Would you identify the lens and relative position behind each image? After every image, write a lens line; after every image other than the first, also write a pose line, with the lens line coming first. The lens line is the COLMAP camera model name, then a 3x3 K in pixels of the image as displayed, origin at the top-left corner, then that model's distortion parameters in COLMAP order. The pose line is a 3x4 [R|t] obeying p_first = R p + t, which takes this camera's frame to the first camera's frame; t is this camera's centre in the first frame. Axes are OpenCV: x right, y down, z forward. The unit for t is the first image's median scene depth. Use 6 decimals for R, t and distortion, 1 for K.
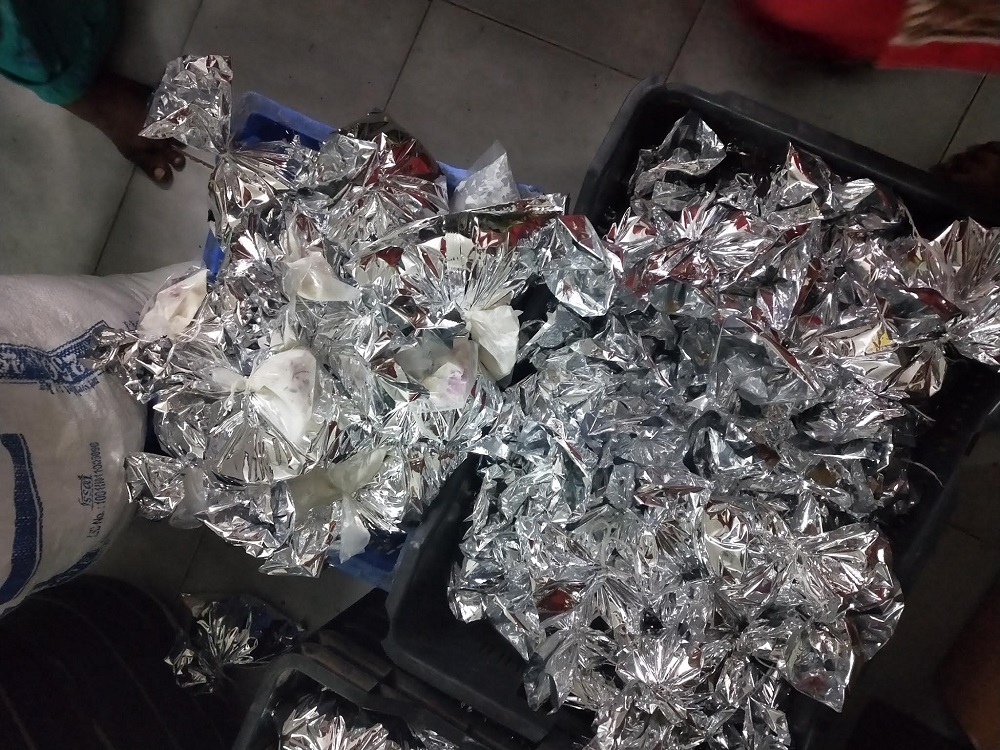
lens RADIAL K [[750.5, 0, 500.0], [0, 750.5, 375.0], [0, 0, 1]] dist [0.070516, -0.200082]
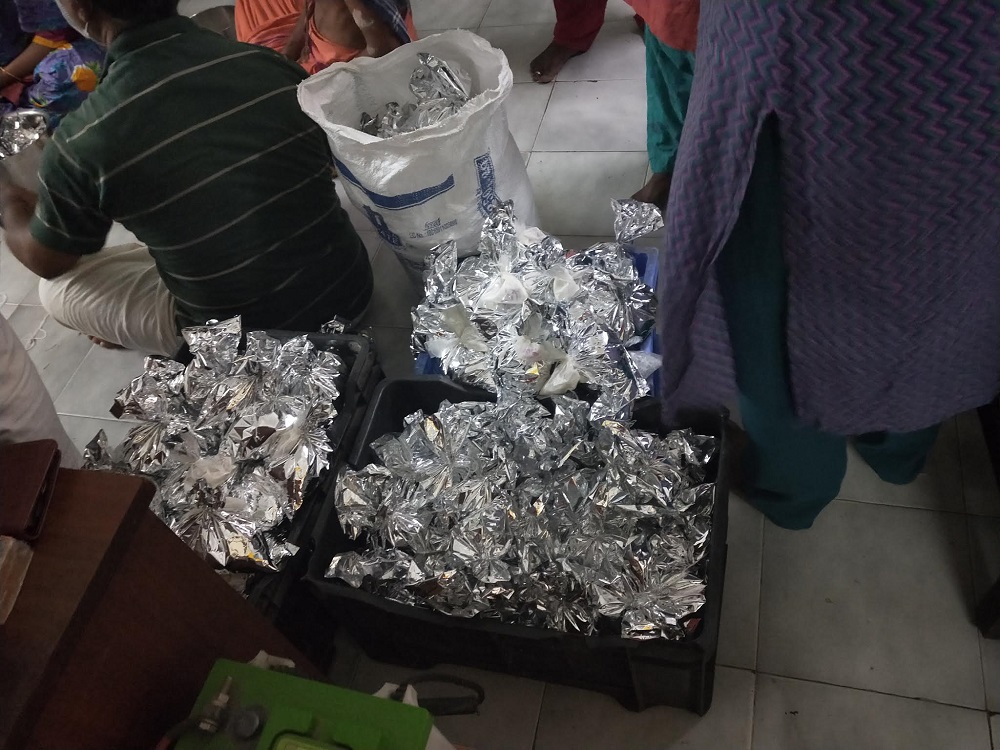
lens RADIAL K [[750.5, 0, 500.0], [0, 750.5, 375.0], [0, 0, 1]] dist [0.070516, -0.200082]
pose [[0.244103, 0.873309, -0.421597, 0.703876], [-0.964070, 0.265523, -0.008180, 0.104513], [0.104800, 0.408446, 0.906746, -0.655879]]
